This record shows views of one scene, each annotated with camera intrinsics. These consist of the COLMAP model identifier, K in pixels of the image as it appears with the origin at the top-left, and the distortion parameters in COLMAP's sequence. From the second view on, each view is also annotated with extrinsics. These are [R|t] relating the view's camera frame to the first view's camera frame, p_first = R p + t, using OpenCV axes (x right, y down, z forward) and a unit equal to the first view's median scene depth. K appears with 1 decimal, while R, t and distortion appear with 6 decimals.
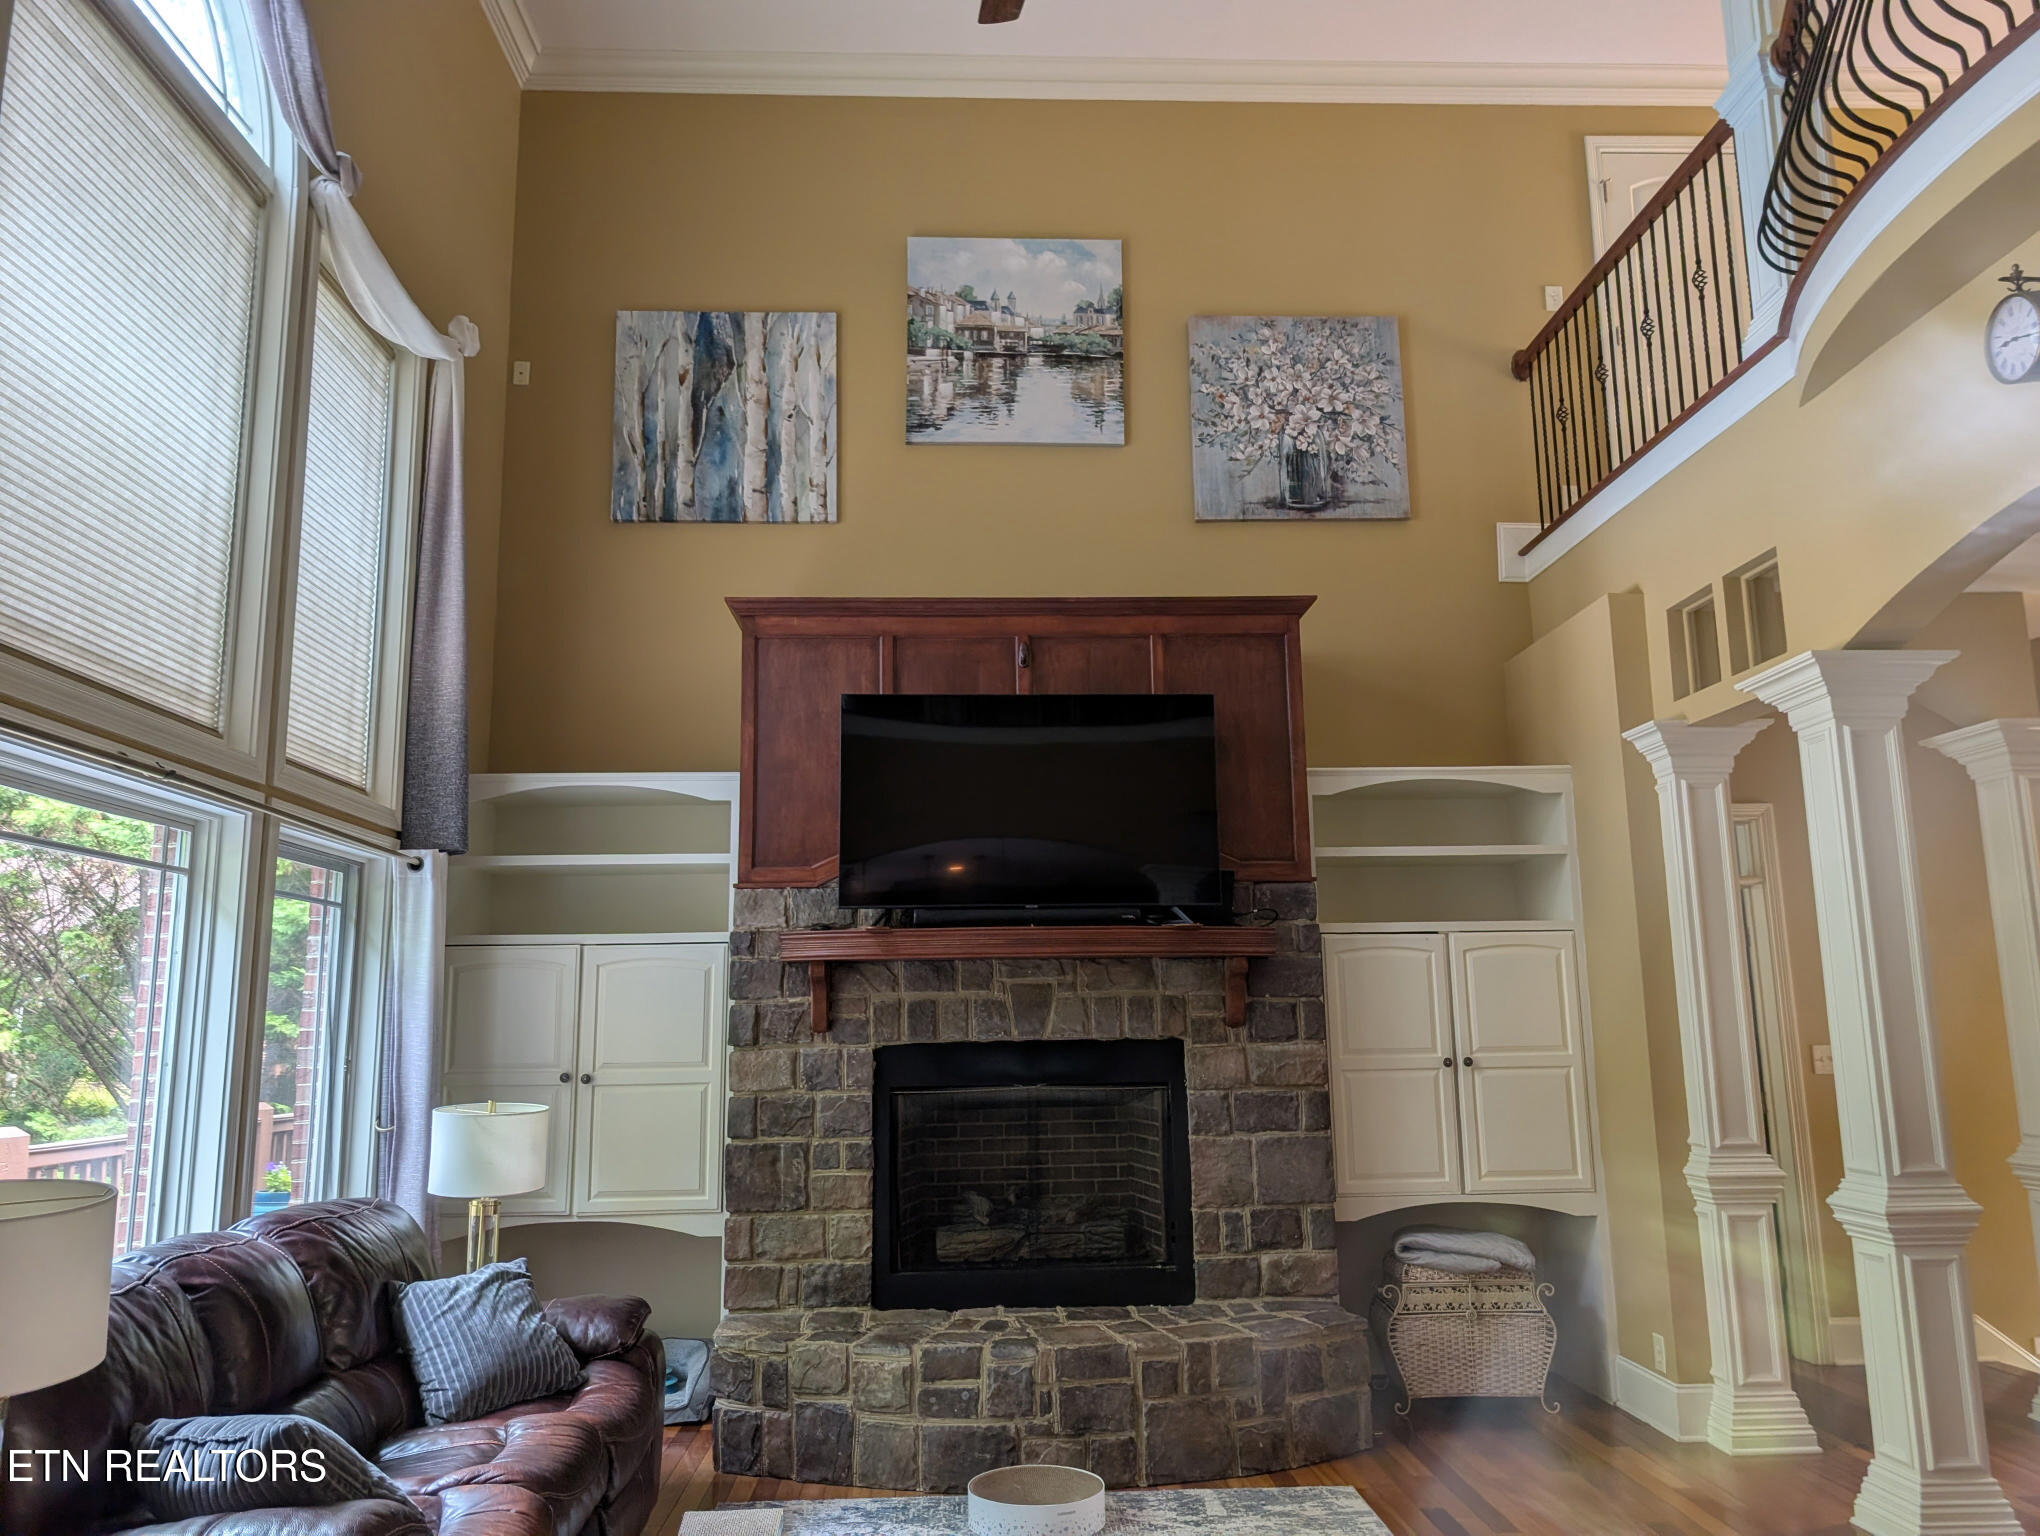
lens RADIAL K [[1471.8, 0, 1023.6], [0, 1471.8, 756.9], [0, 0, 1]] dist [0.020368, -0.014238]
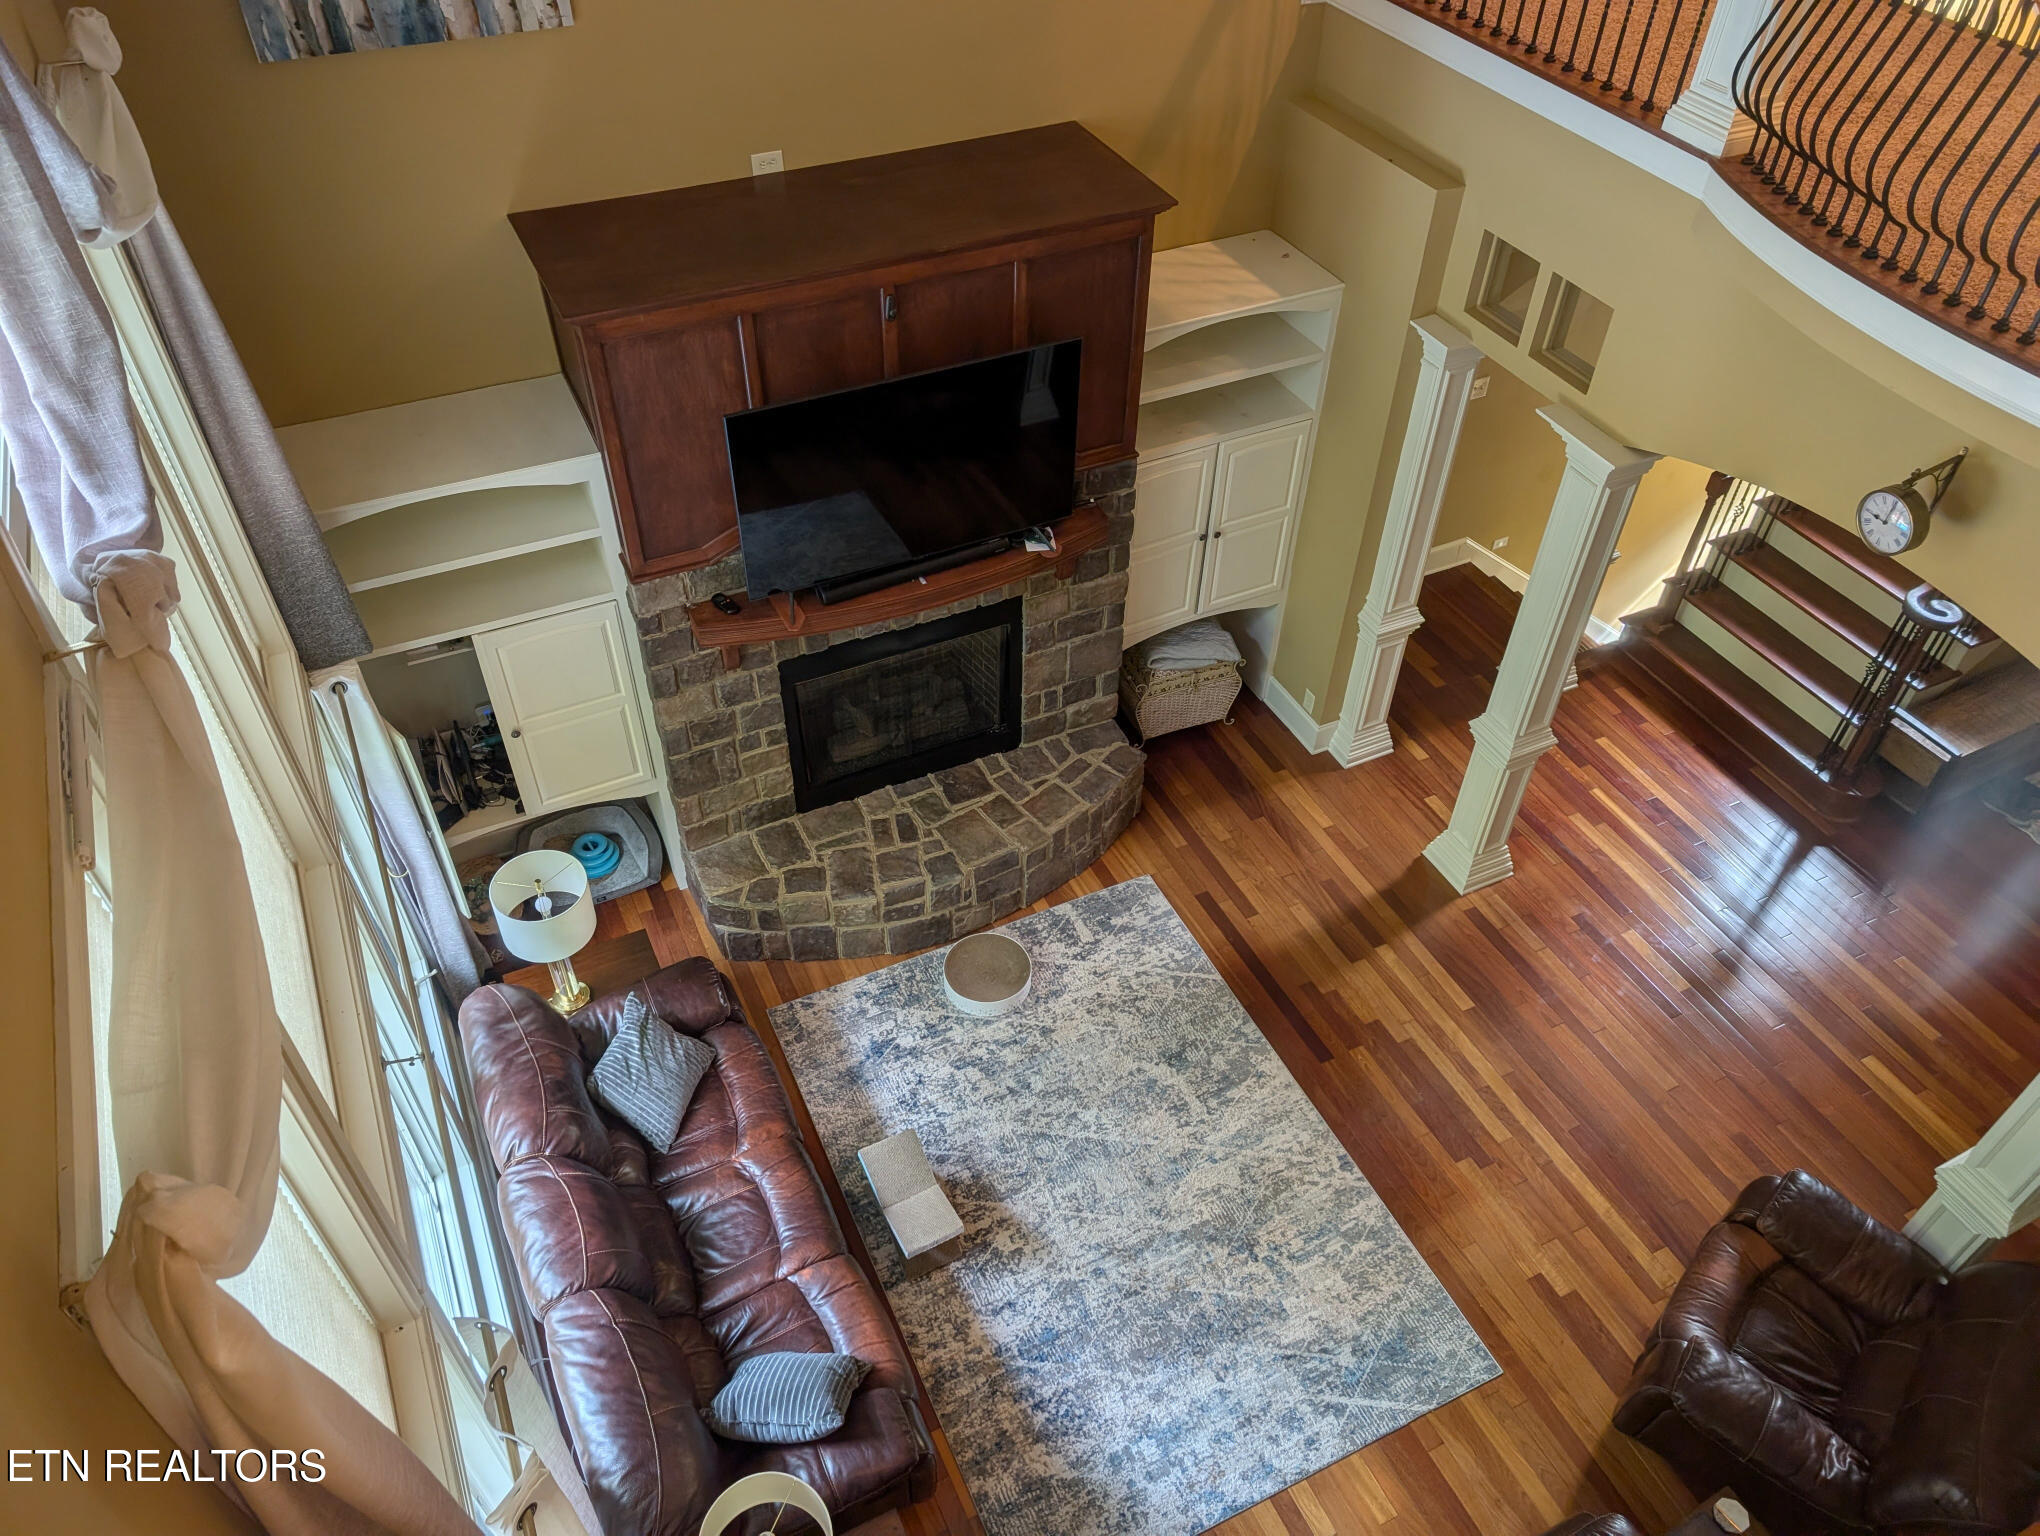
lens RADIAL K [[1471.8, 0, 1010.6], [0, 1471.8, 768.2], [0, 0, 1]] dist [0.020368, -0.014238]
pose [[0.917076, -0.256748, 0.305045, -0.249599], [-0.107126, 0.578276, 0.808777, -0.572806], [-0.384052, -0.774388, 0.502819, 0.238750]]
